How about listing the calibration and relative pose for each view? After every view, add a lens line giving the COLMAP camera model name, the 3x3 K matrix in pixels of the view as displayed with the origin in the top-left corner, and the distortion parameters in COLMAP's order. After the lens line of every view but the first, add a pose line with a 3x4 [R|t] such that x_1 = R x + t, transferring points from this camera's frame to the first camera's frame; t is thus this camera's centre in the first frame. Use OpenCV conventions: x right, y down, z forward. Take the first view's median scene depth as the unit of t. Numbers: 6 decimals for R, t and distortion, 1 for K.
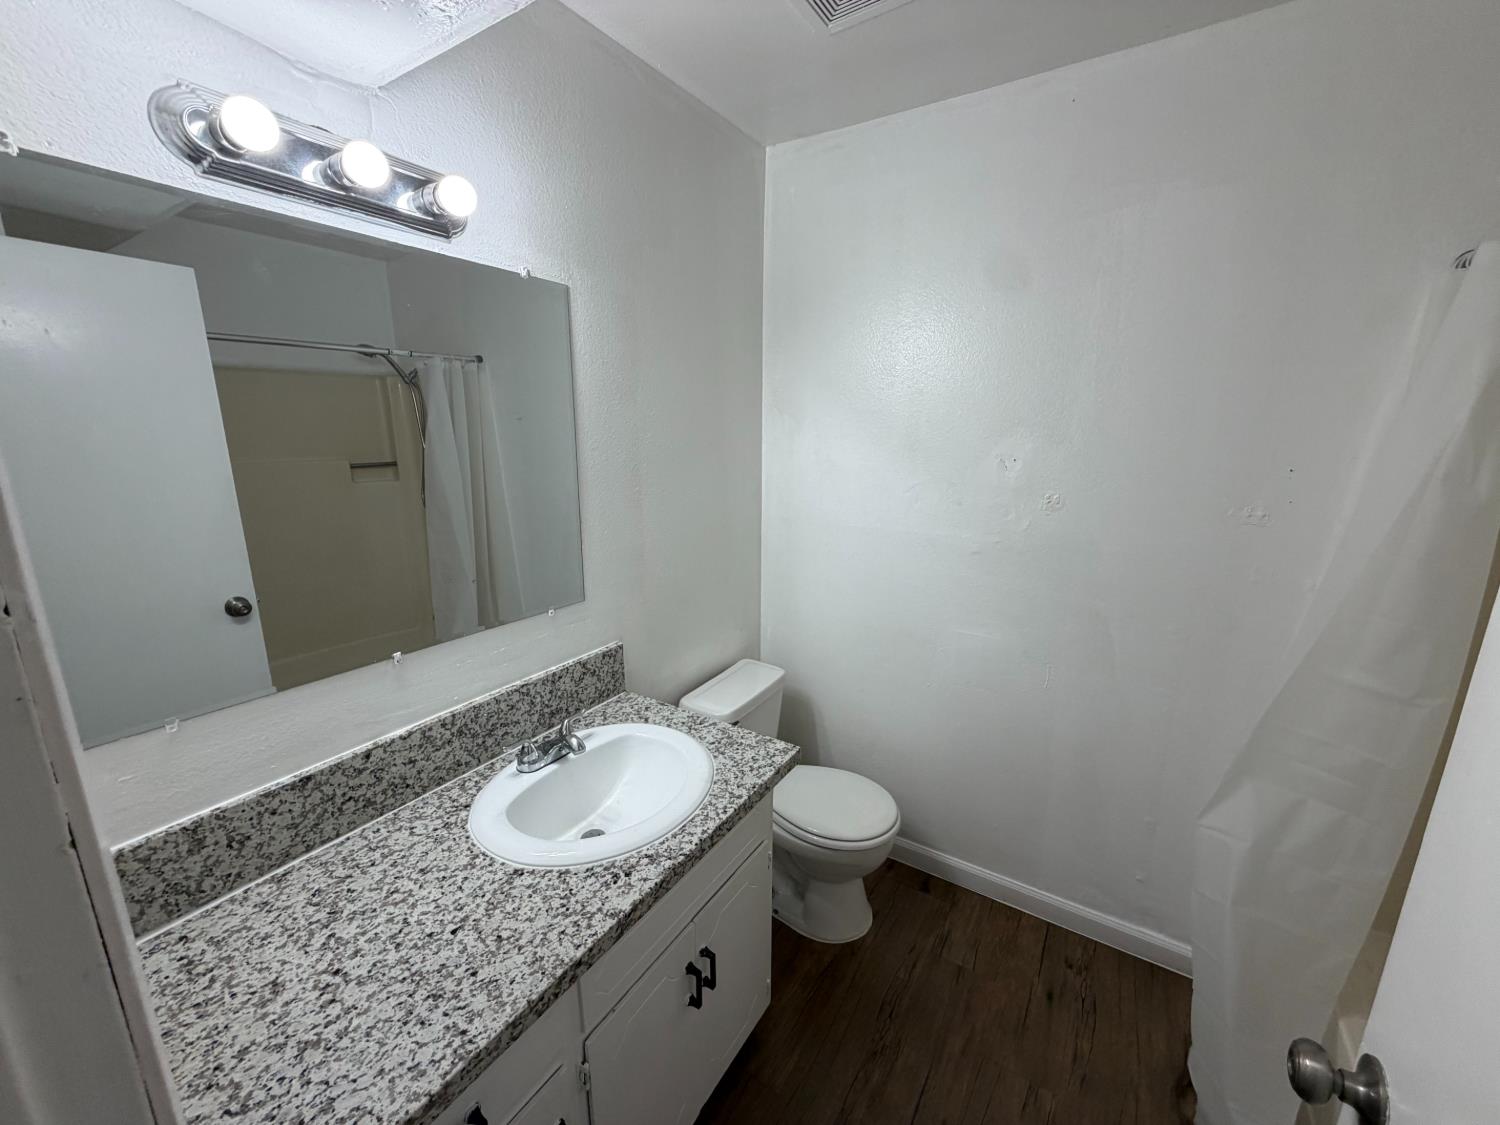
lens RADIAL K [[598.3, 0, 744.5], [0, 598.3, 566.0], [0, 0, 1]] dist [-0.002466, -0.000304]
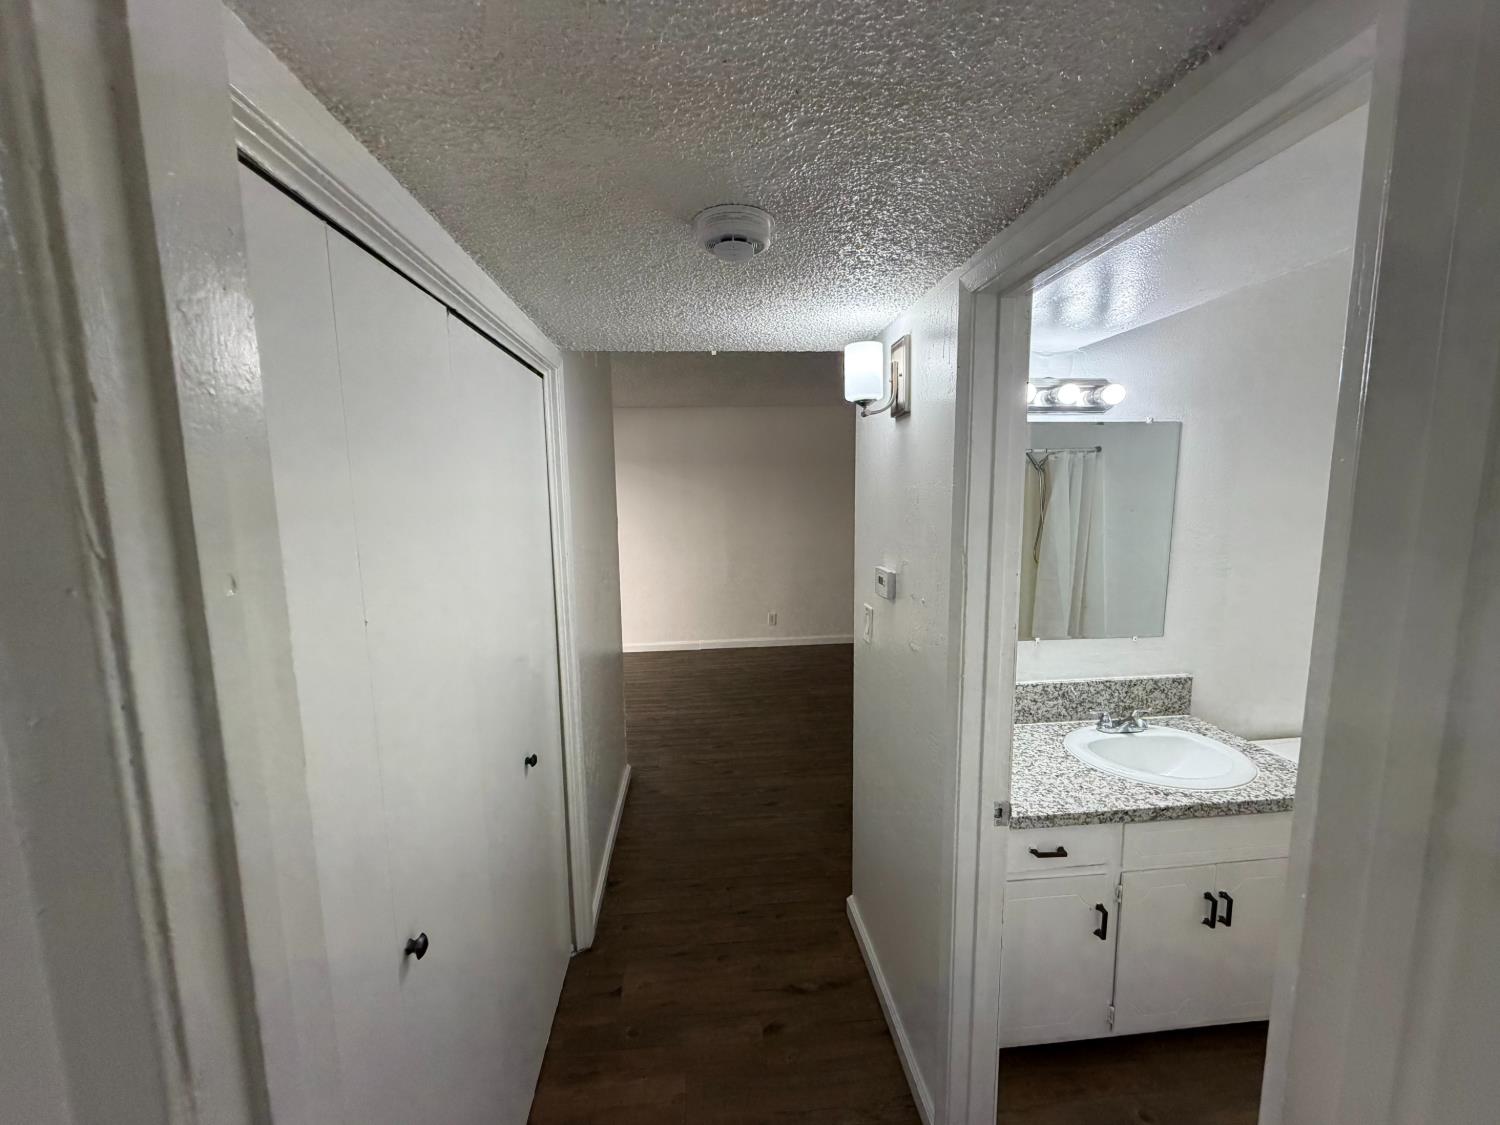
lens RADIAL K [[598.3, 0, 744.5], [0, 598.3, 566.0], [0, 0, 1]] dist [-0.002466, -0.000304]
pose [[0.617624, 0.089951, -0.781312, 0.237071], [-0.161821, 0.986716, -0.014320, 0.086782], [0.769645, 0.135277, 0.623976, -0.748504]]
